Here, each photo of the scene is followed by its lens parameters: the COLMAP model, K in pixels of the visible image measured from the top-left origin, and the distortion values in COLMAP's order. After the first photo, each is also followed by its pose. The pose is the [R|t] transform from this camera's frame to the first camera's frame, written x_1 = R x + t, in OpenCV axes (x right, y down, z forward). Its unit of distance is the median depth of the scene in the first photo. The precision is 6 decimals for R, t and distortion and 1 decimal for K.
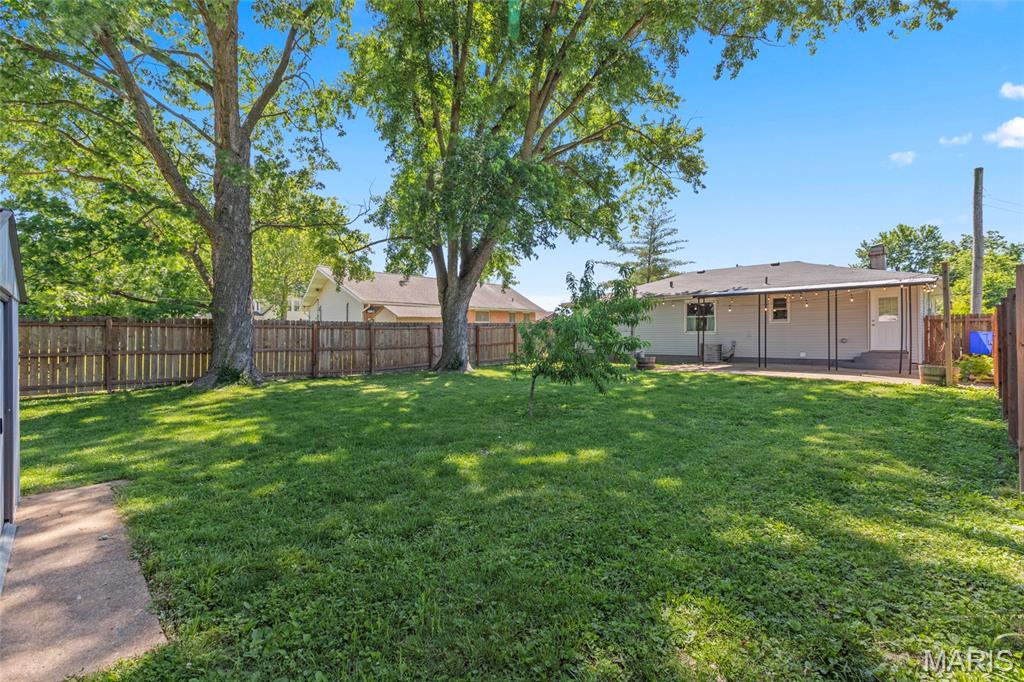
lens RADIAL K [[470.8, 0, 511.4], [0, 470.8, 338.5], [0, 0, 1]] dist [0.000642, 0.000048]
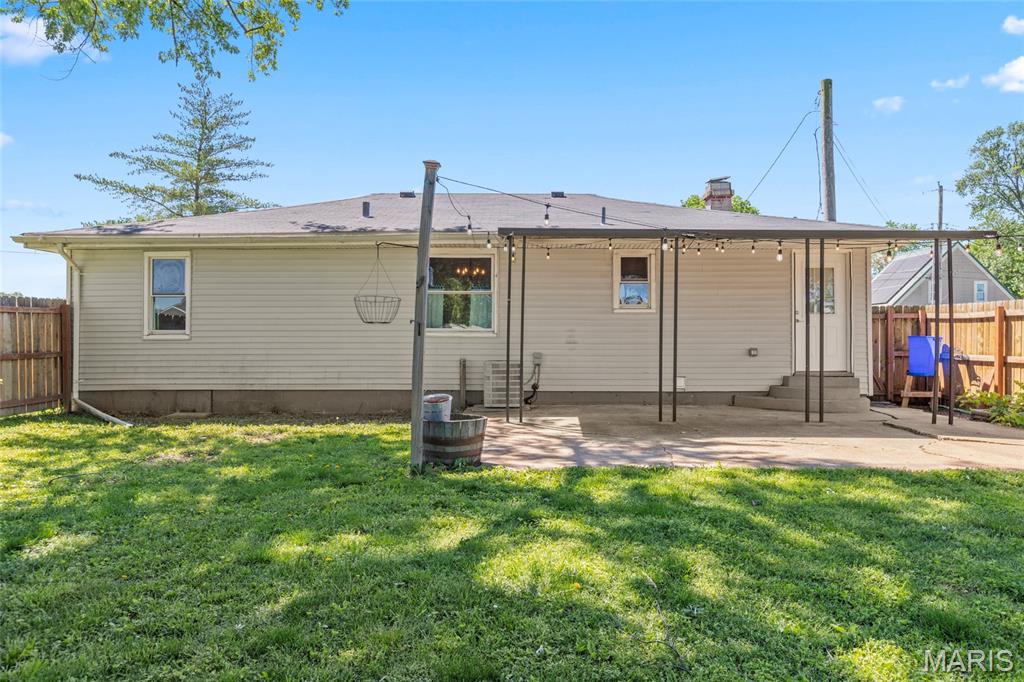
lens RADIAL K [[719.5, 0, 510.3], [0, 719.5, 342.8], [0, 0, 1]] dist [-0.002654, -0.000431]
pose [[0.725668, 0.005108, 0.688026, 0.014138], [-0.003210, 0.999987, -0.004038, -0.000971], [-0.688037, 0.000722, 0.725675, 0.494247]]
